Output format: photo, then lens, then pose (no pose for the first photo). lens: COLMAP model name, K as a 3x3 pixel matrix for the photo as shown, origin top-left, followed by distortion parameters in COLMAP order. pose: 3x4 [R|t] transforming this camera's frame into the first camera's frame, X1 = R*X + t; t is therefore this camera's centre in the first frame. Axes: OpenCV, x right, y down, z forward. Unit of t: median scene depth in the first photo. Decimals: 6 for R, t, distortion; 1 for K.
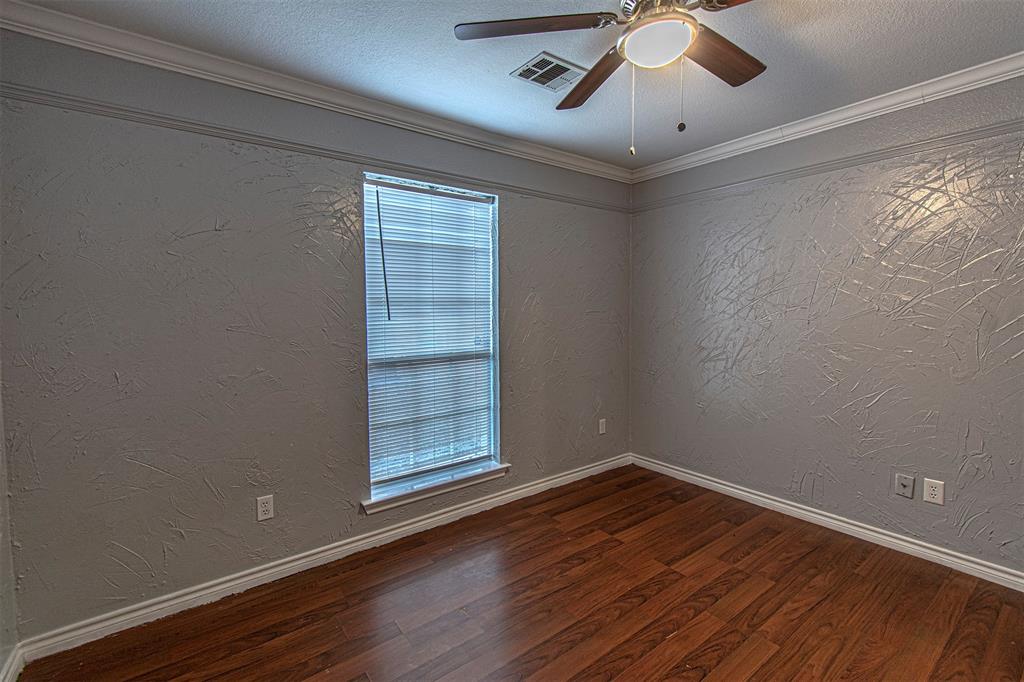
lens RADIAL K [[454.8, 0, 513.4], [0, 454.8, 340.3], [0, 0, 1]] dist [0.008867, -0.003331]
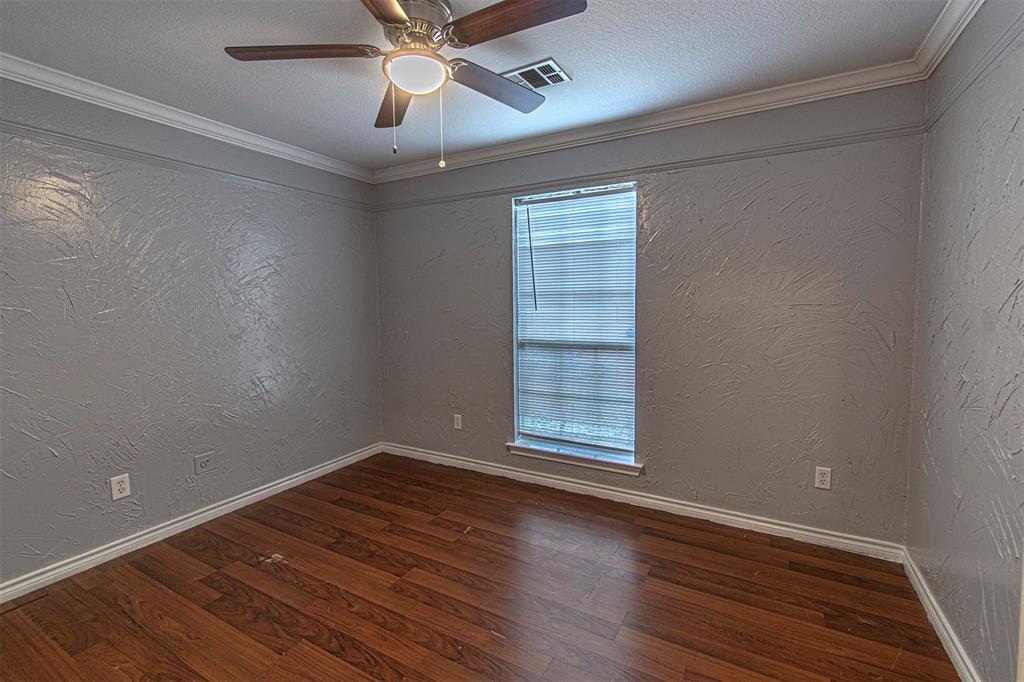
lens RADIAL K [[454.8, 0, 512.5], [0, 454.8, 339.6], [0, 0, 1]] dist [0.008867, -0.003331]
pose [[0.396669, 0.082722, -0.914227, 0.805631], [-0.059785, 0.996145, 0.064194, -0.035783], [0.916013, 0.029193, 0.400085, 0.412502]]
